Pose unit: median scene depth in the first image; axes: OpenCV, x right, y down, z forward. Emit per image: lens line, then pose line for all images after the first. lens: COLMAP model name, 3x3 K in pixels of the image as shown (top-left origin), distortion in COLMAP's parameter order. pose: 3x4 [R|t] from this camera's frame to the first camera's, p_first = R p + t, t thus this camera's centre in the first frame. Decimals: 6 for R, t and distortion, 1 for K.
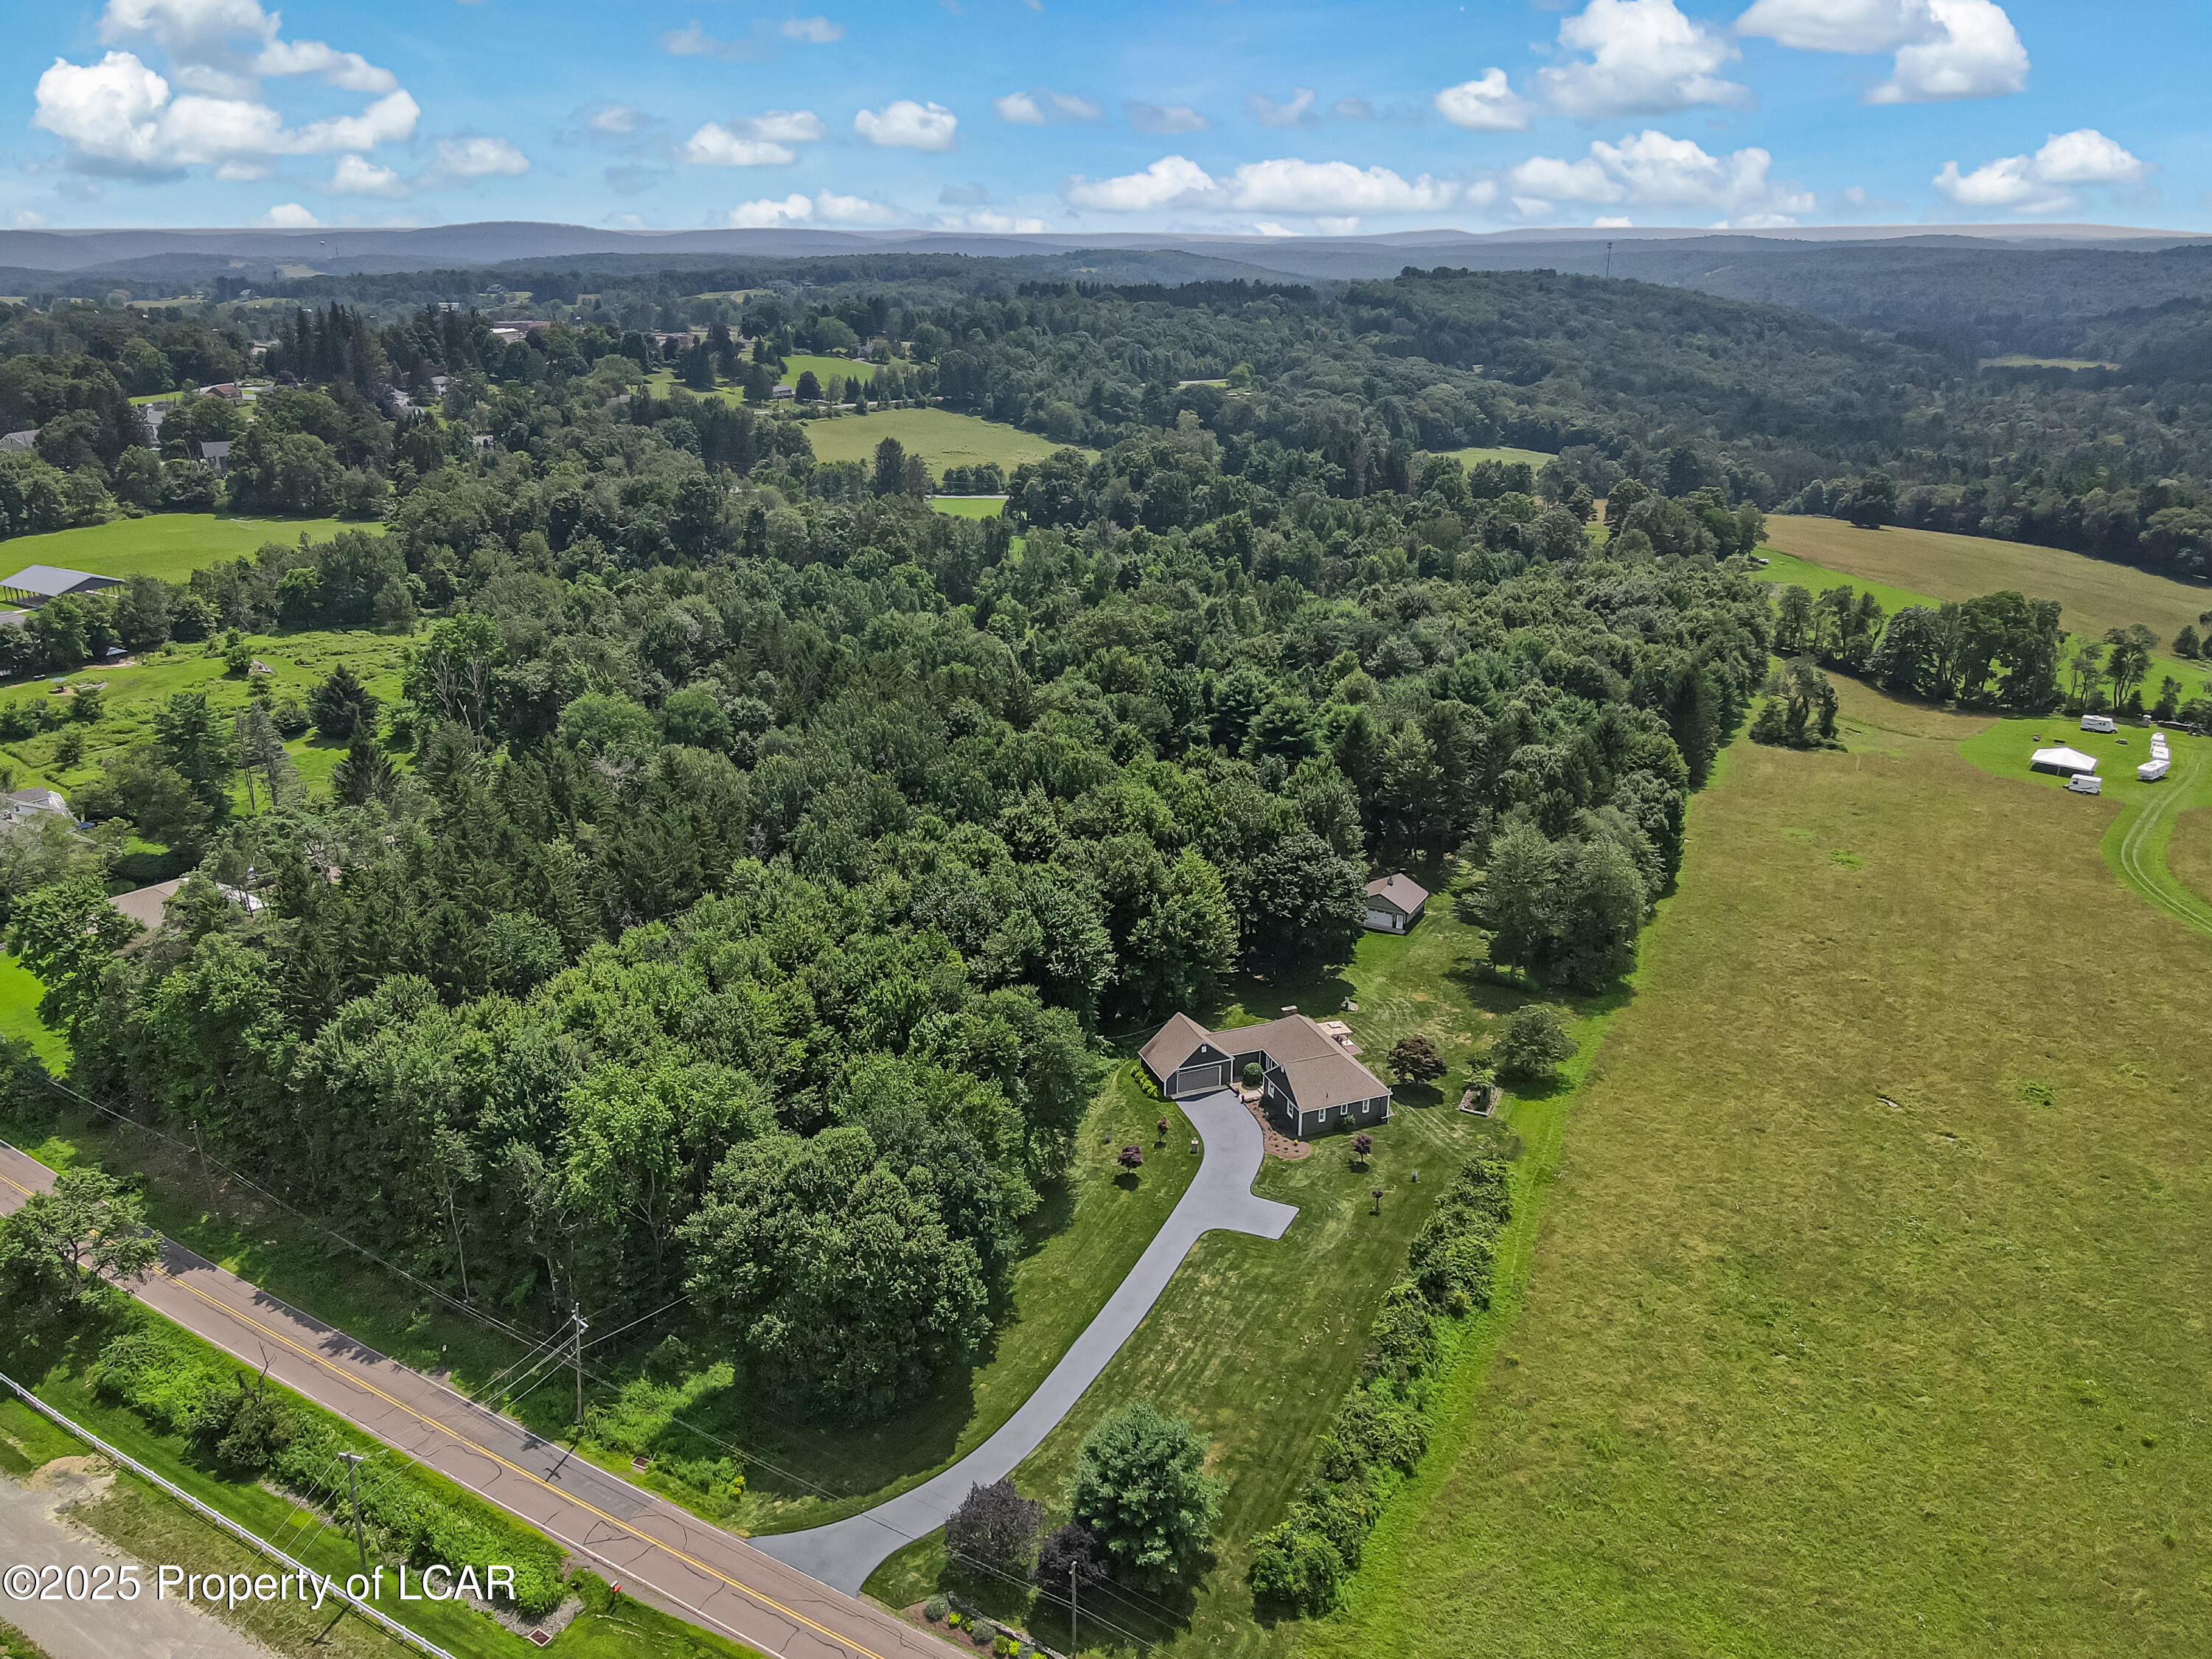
lens RADIAL K [[1620.1, 0, 1106.0], [0, 1620.1, 829.5], [0, 0, 1]] dist [0.010549, 0.014758]
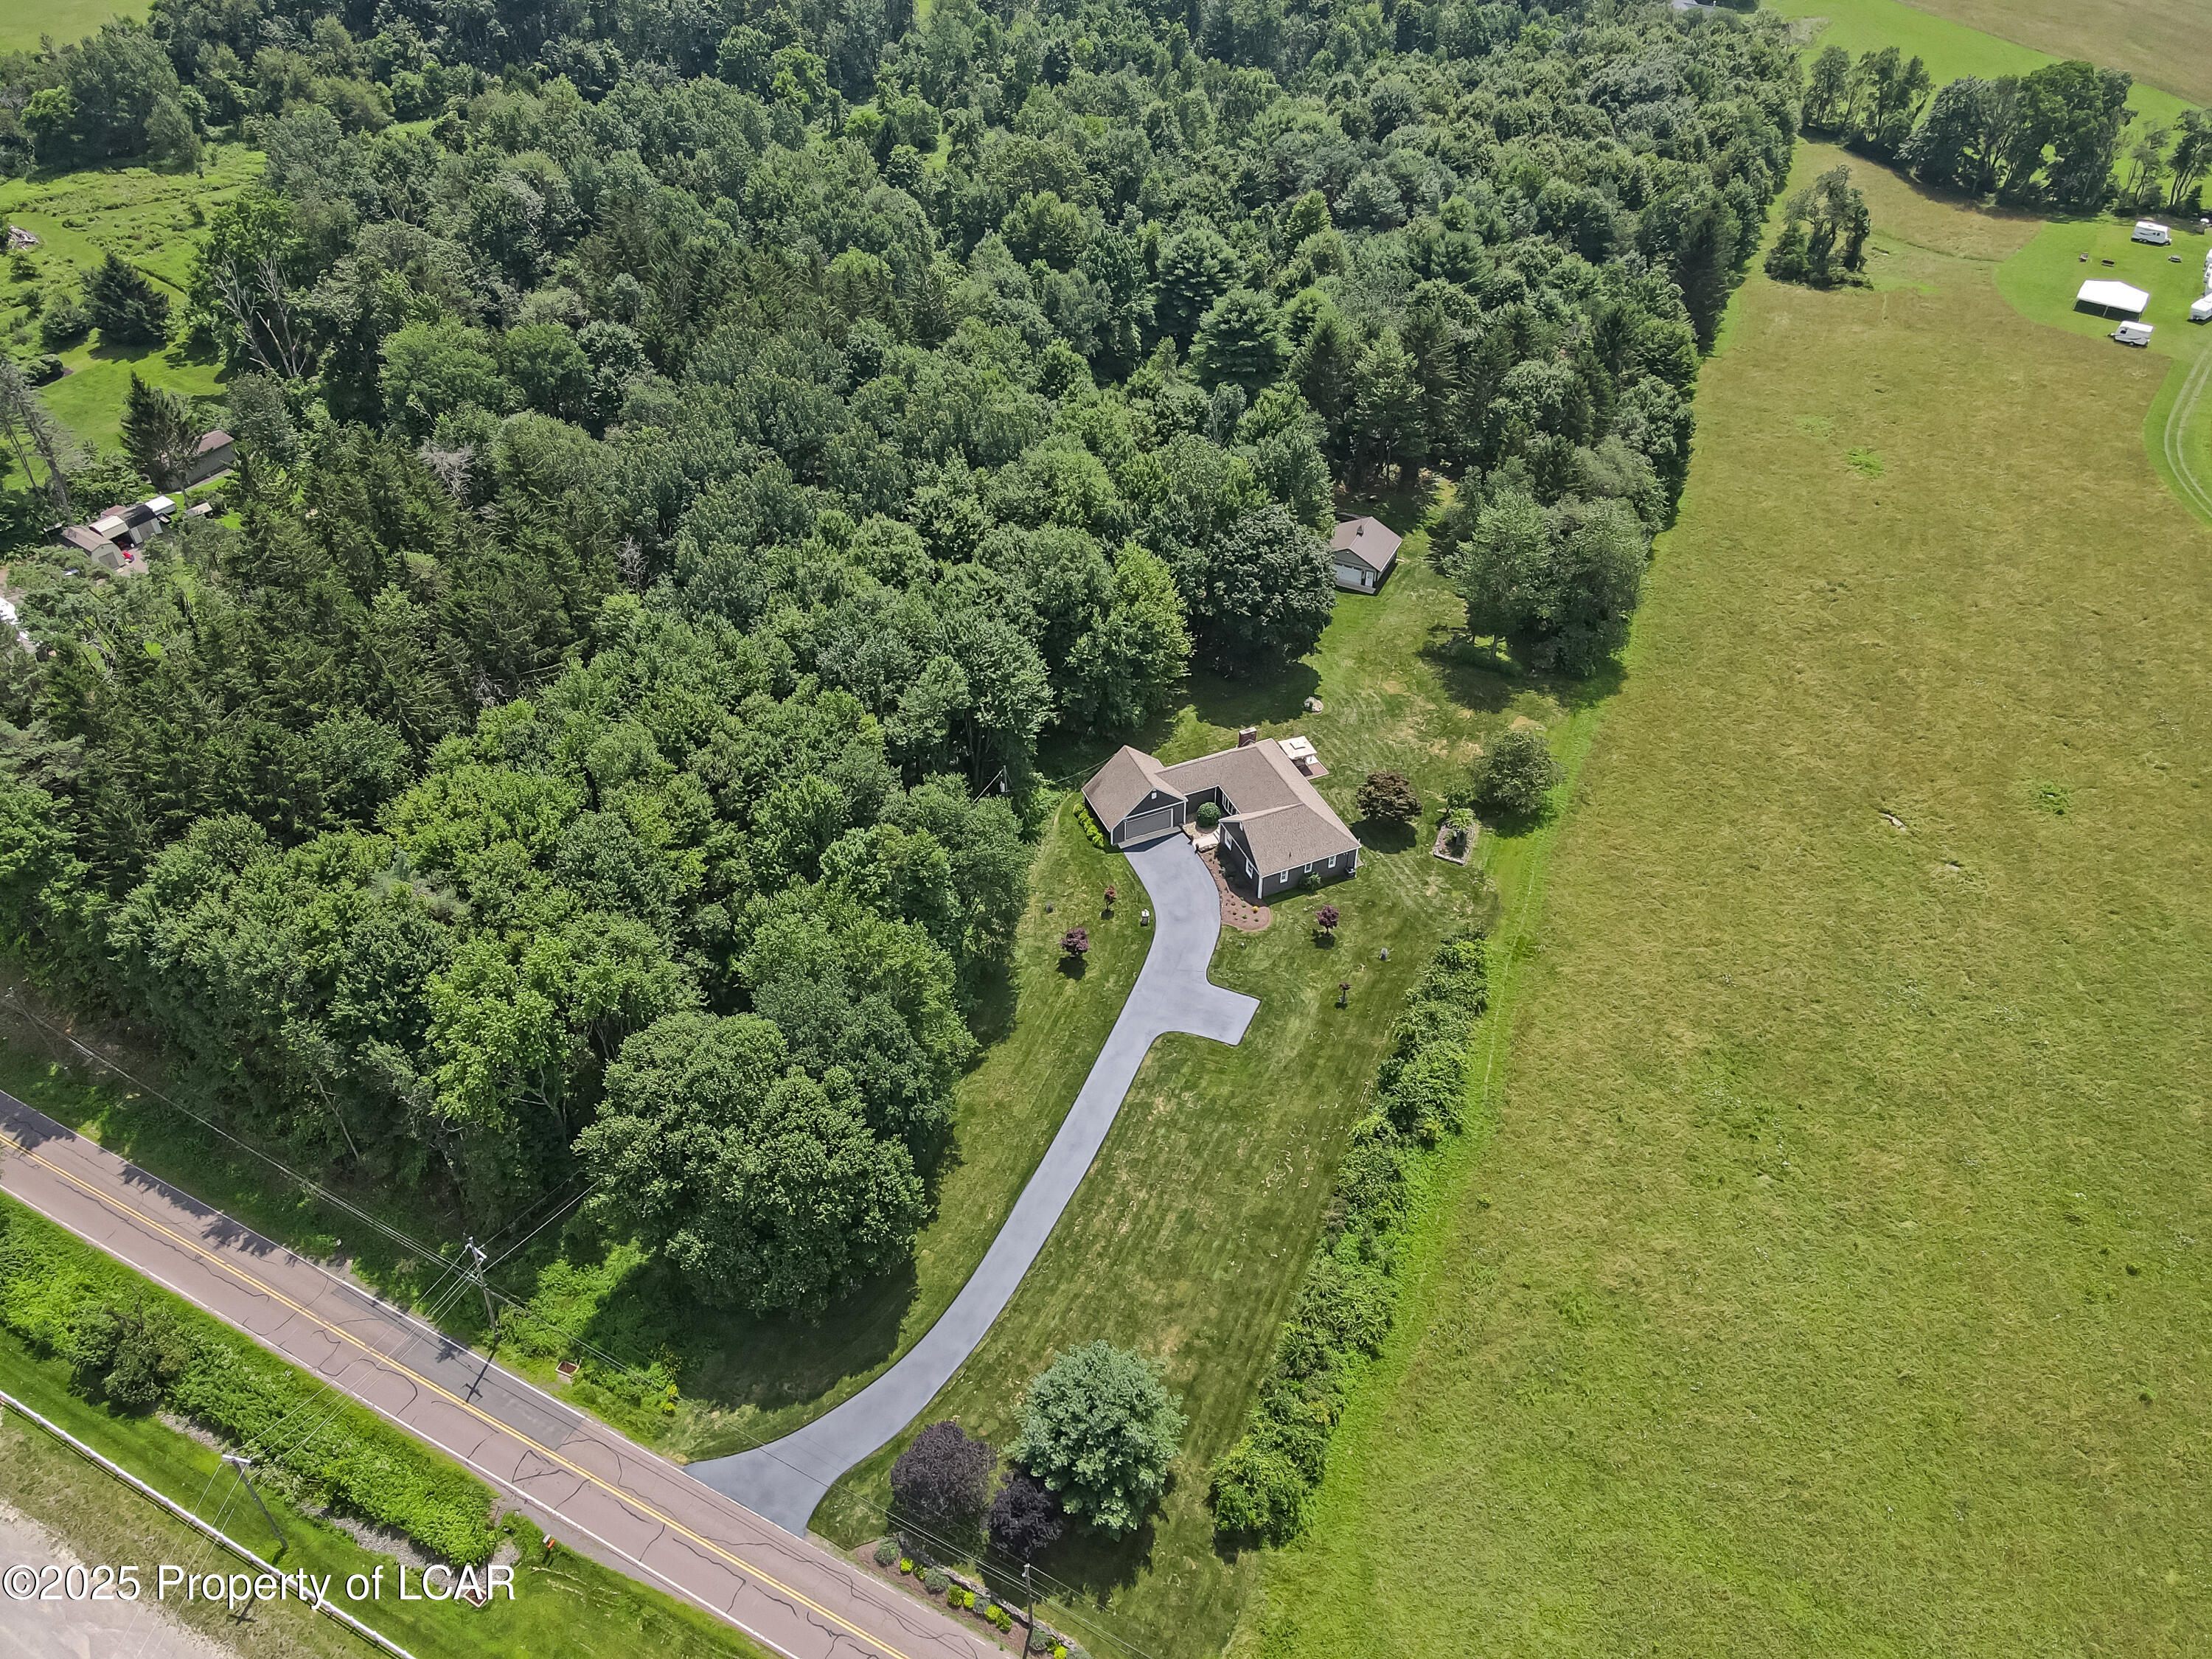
lens RADIAL K [[1620.1, 0, 1106.0], [0, 1620.1, 829.5], [0, 0, 1]] dist [0.010549, 0.014758]
pose [[0.999079, -0.033437, 0.026908, 0.009867], [0.022123, 0.938445, 0.344721, -0.178560], [-0.036778, -0.343808, 0.938320, 0.167544]]
